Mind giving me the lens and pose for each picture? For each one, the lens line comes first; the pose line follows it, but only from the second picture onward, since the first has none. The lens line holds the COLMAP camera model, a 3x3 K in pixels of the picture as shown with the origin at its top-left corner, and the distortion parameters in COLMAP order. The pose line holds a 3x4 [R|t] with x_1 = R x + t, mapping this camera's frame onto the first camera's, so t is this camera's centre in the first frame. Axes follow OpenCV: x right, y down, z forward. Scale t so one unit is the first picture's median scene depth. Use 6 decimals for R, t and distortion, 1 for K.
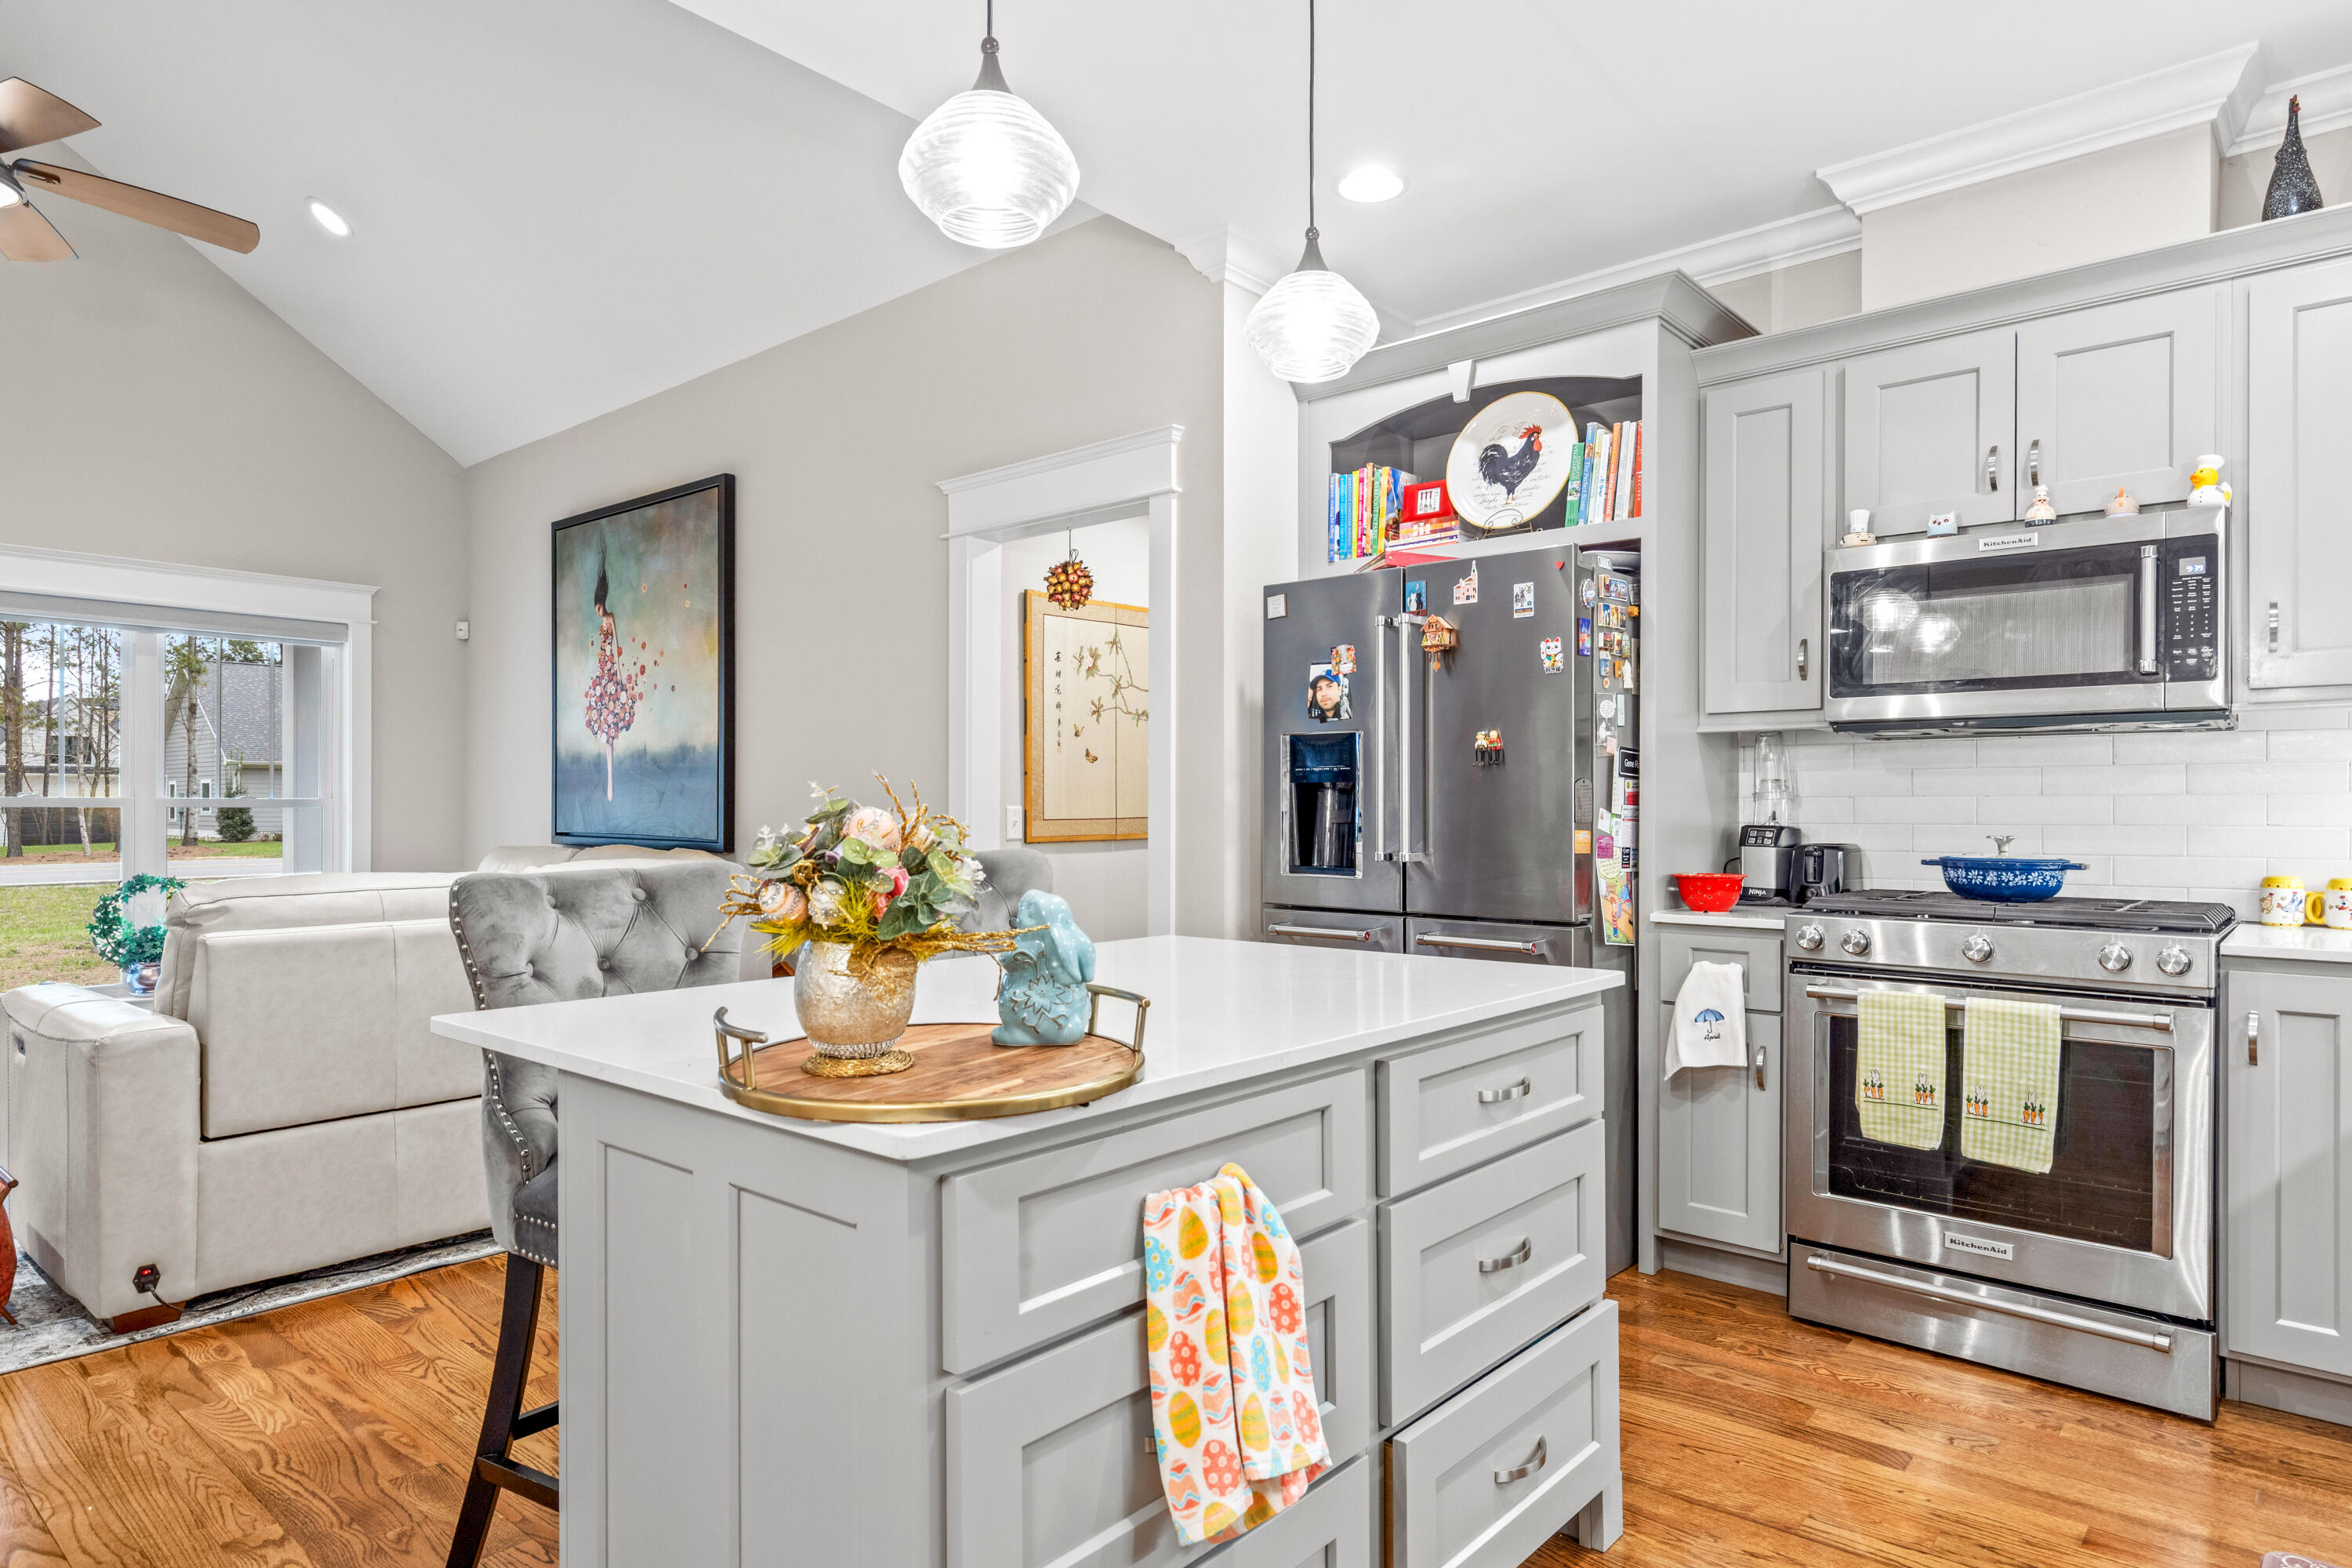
lens RADIAL K [[1345.7, 0, 1166.7], [0, 1345.7, 808.1], [0, 0, 1]] dist [0.007354, -0.000485]
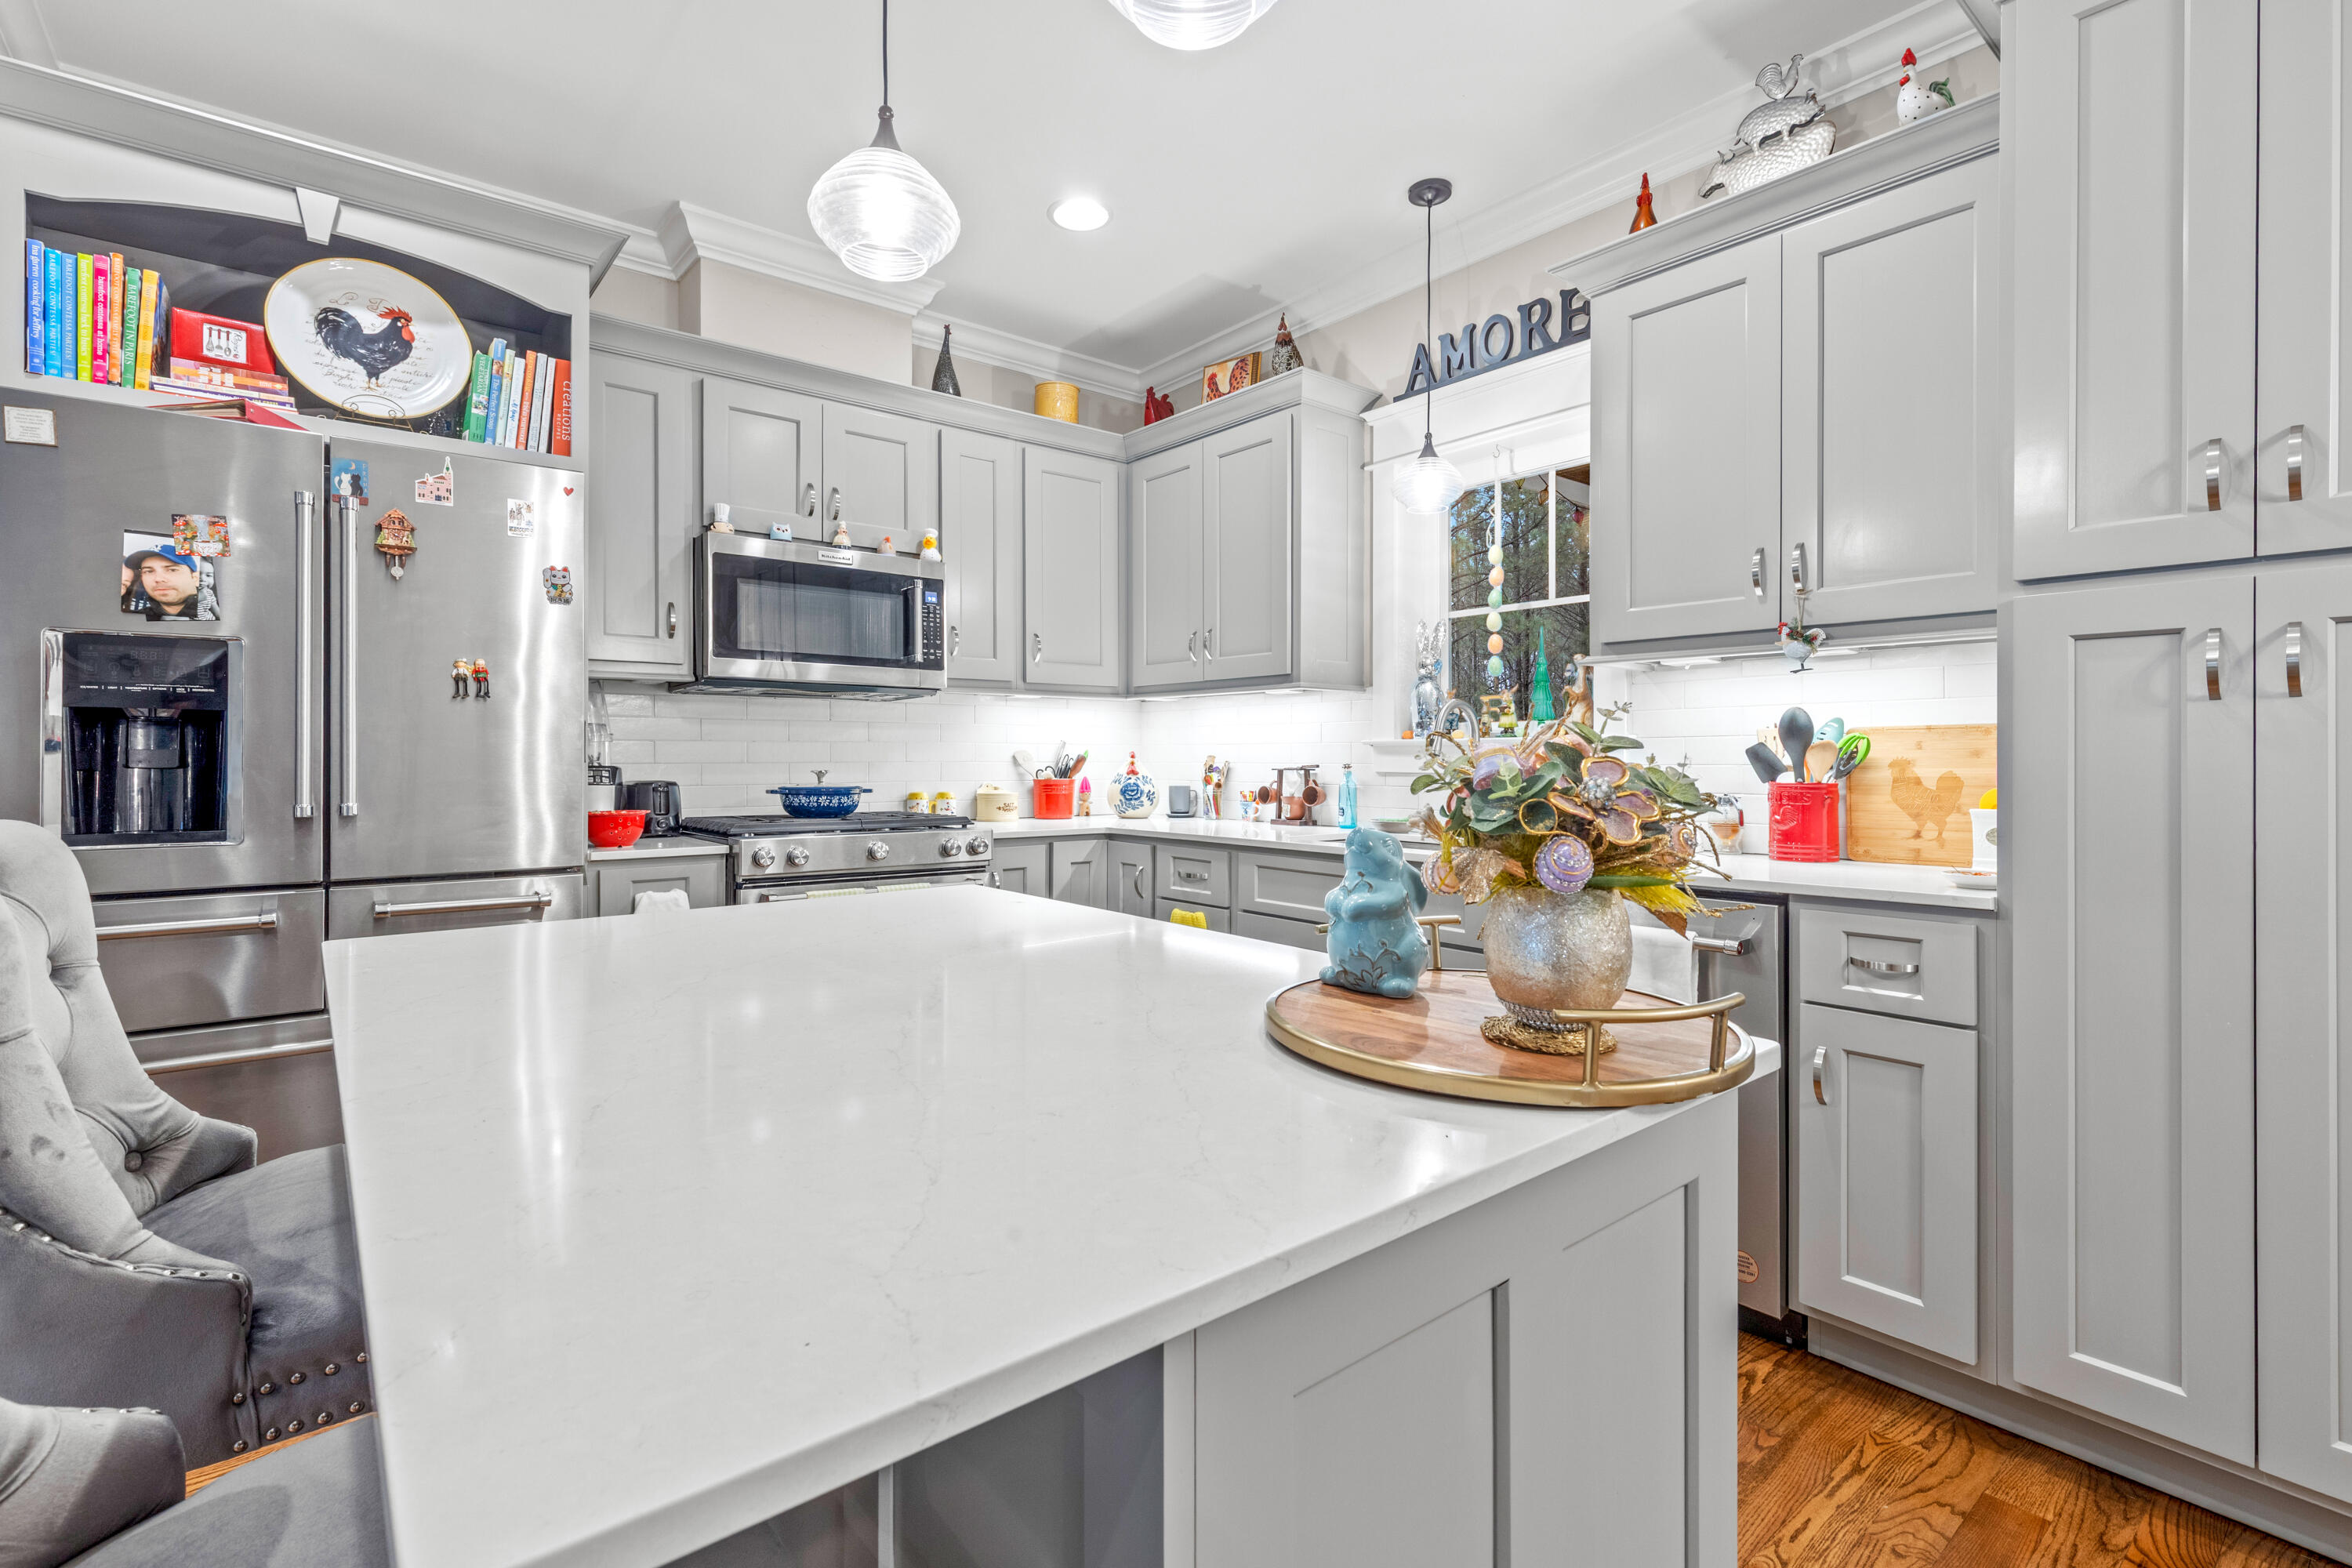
lens RADIAL K [[1070.6, 0, 1163.5], [0, 1070.6, 758.4], [0, 0, 1]] dist [0.001716, 0.000250]
pose [[0.170102, -0.002154, 0.985424, -0.345485], [-0.000290, 0.999997, 0.002236, 0.005229], [-0.985426, -0.000666, 0.170101, 0.415852]]
